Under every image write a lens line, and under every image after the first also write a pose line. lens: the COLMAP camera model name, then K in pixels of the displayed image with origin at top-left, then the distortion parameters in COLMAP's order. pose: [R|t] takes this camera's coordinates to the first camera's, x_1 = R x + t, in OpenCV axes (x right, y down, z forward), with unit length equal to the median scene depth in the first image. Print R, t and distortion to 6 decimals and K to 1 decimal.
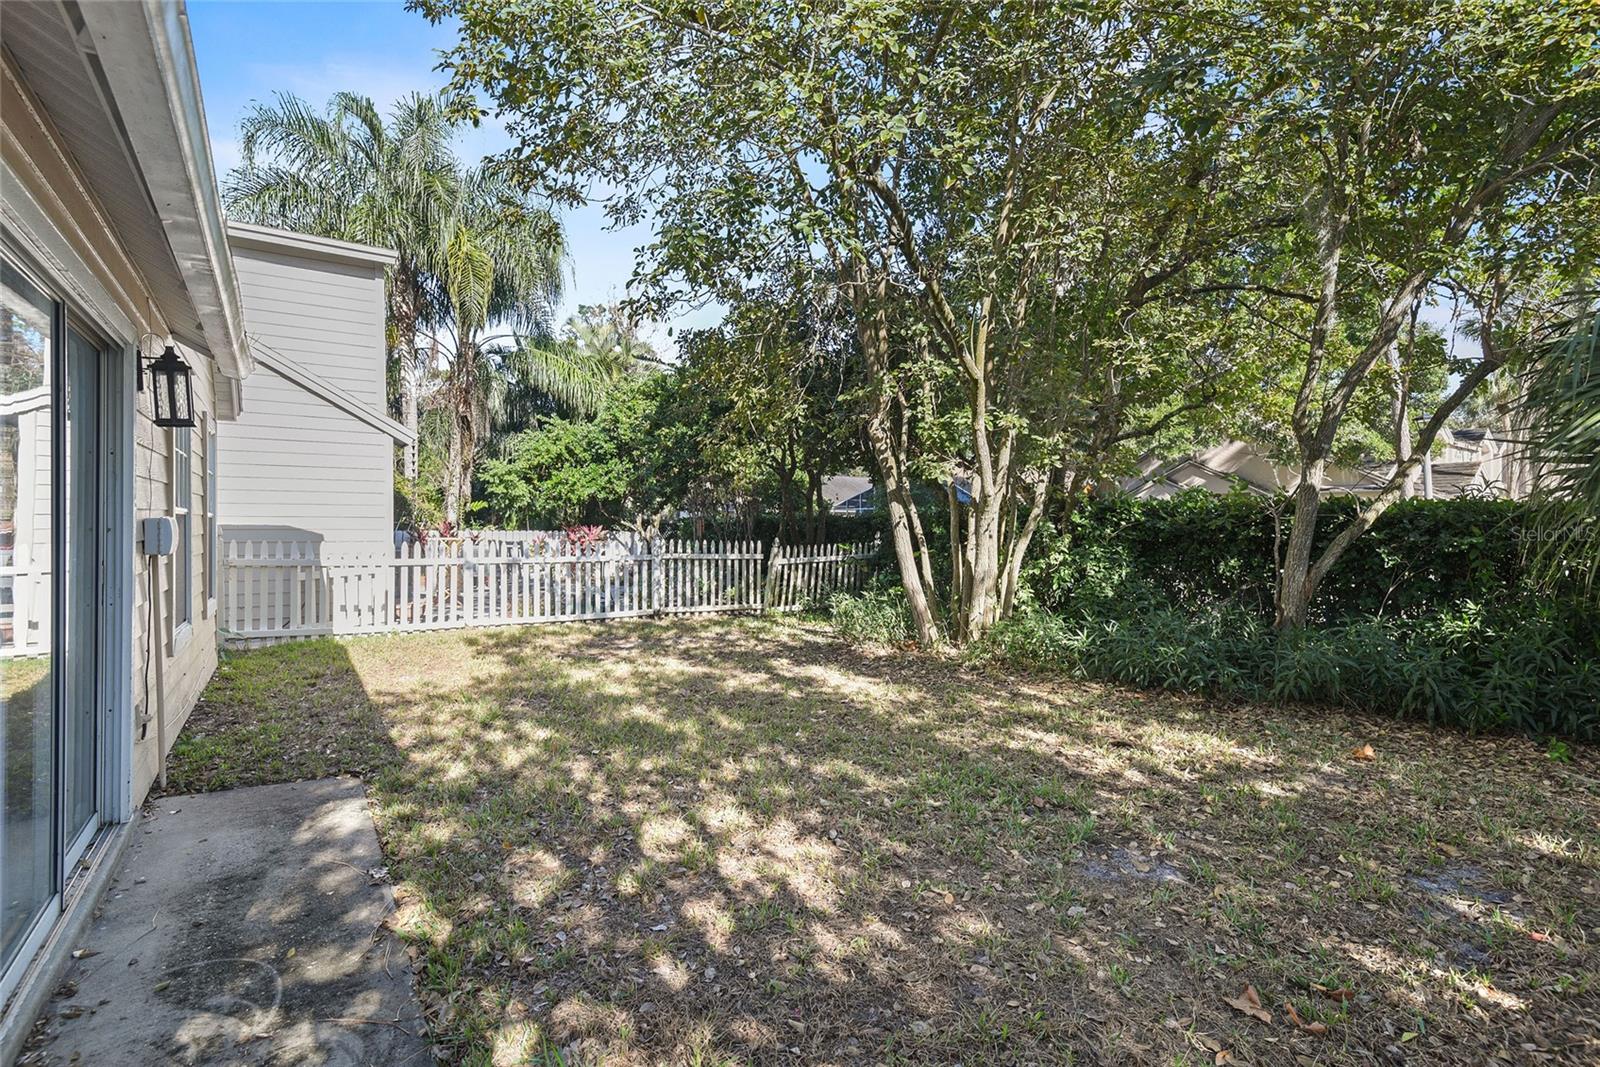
lens RADIAL K [[784.0, 0, 800.0], [0, 784.0, 533.5], [0, 0, 1]] dist [0.000822, 0.000629]
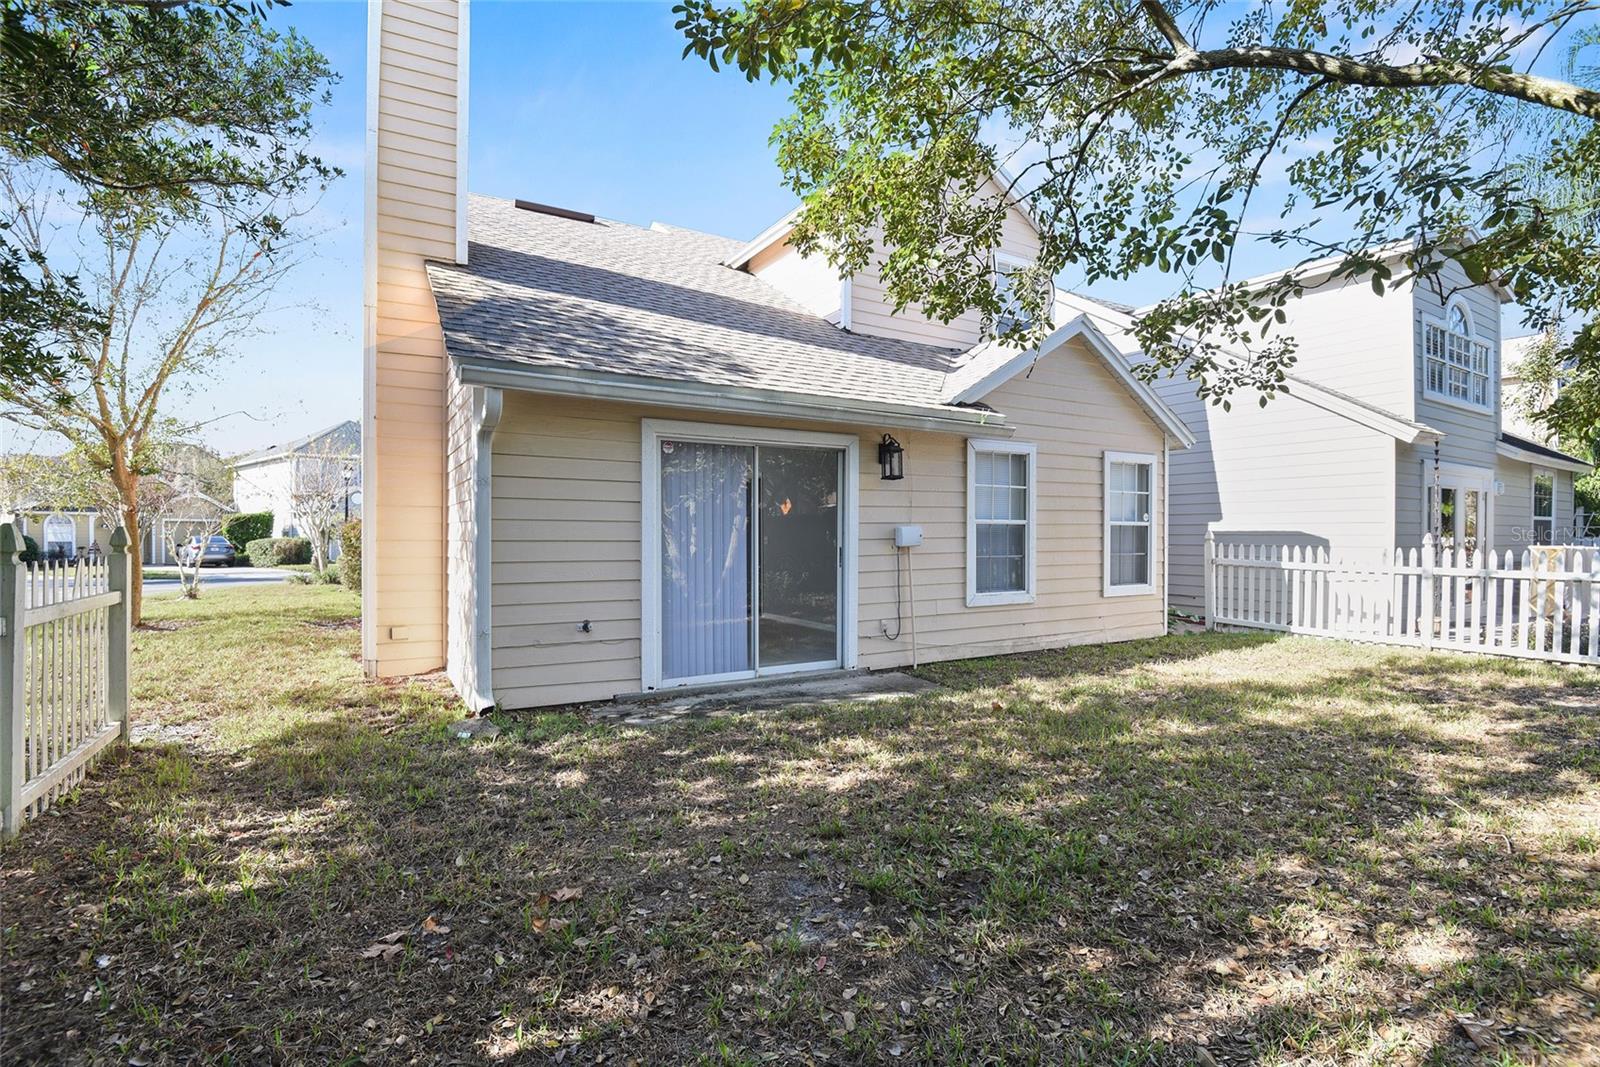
lens RADIAL K [[752.3, 0, 800.0], [0, 752.3, 533.5], [0, 0, 1]] dist [-0.000946, -0.000113]
pose [[-0.042240, -0.004904, -0.999095, 0.934370], [-0.006190, 0.999970, -0.004647, 0.004942], [0.999088, 0.005988, -0.042270, 0.747896]]
